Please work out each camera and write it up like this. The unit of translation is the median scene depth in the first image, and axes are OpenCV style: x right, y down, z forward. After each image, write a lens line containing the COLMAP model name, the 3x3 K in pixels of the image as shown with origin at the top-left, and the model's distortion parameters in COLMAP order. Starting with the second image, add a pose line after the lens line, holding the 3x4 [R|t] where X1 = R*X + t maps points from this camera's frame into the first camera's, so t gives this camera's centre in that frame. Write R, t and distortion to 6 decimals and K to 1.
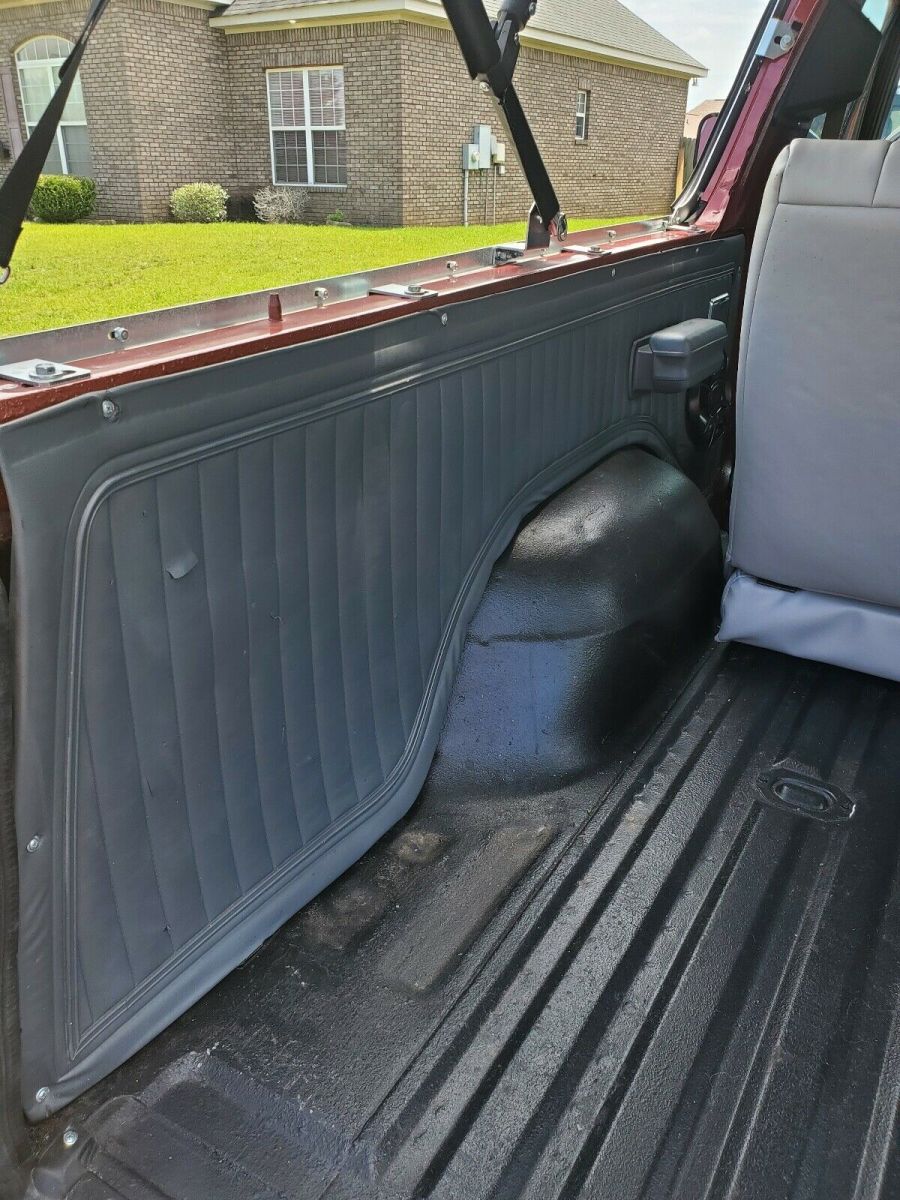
lens RADIAL K [[945.5, 0, 462.5], [0, 945.5, 598.2], [0, 0, 1]] dist [0.005184, 0.009415]
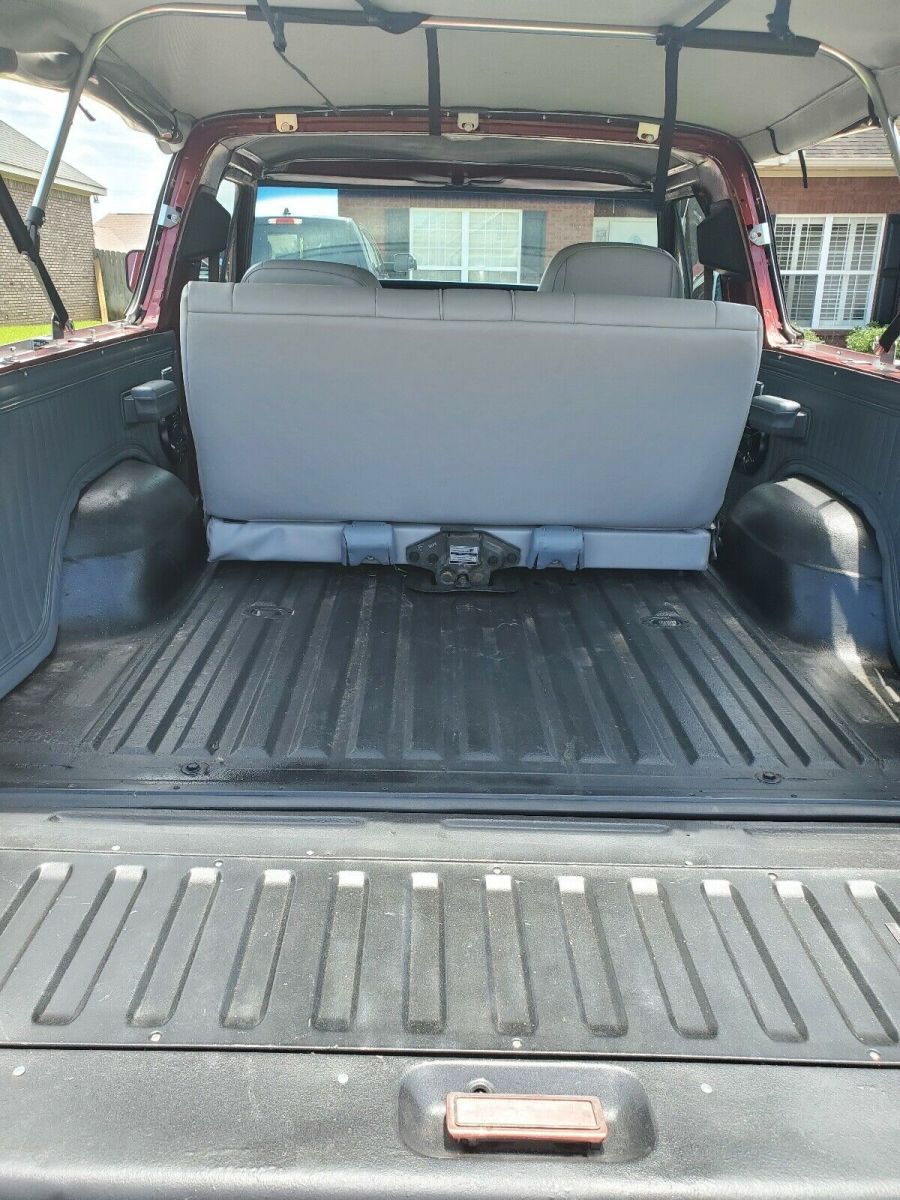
lens RADIAL K [[945.5, 0, 462.5], [0, 945.5, 598.2], [0, 0, 1]] dist [0.005184, 0.009415]
pose [[0.847763, -0.172679, 0.501478, -0.221243], [0.220206, 0.974766, -0.036612, 0.291410], [-0.482502, 0.141467, 0.864395, -0.721096]]
